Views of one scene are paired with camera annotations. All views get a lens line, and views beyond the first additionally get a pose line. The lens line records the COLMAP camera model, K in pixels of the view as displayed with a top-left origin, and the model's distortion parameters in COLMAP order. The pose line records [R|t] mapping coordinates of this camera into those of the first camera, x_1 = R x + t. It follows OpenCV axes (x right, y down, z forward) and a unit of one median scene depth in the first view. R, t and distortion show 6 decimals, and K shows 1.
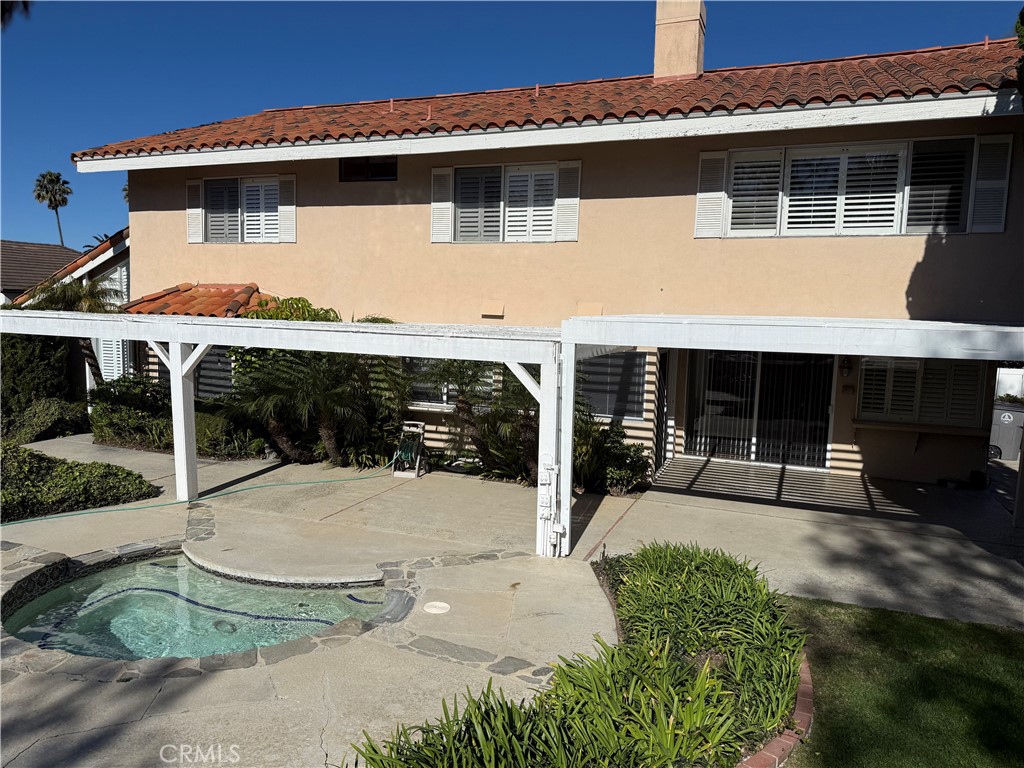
lens RADIAL K [[701.3, 0, 512.0], [0, 701.3, 384.0], [0, 0, 1]] dist [0.073055, -0.112369]
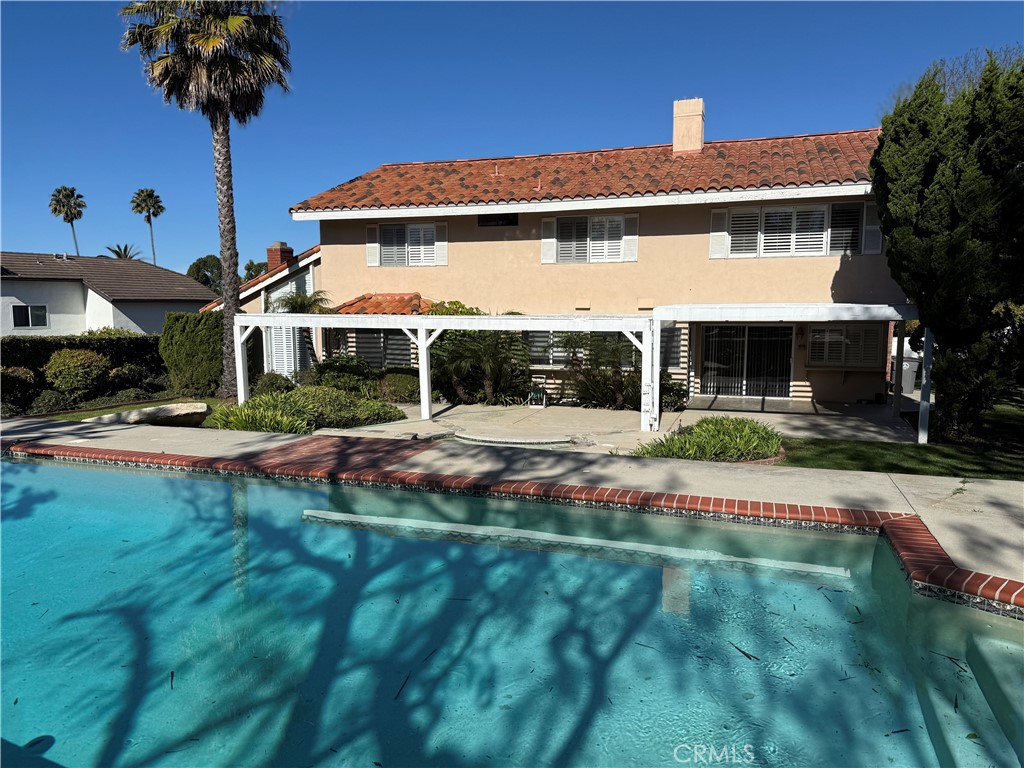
lens RADIAL K [[701.3, 0, 512.0], [0, 701.3, 384.0], [0, 0, 1]] dist [0.073055, -0.112369]
pose [[0.998593, -0.033986, 0.040717, -0.268877], [0.033666, 0.999397, 0.008519, 0.058193], [-0.040982, -0.007137, 0.999134, -0.619322]]
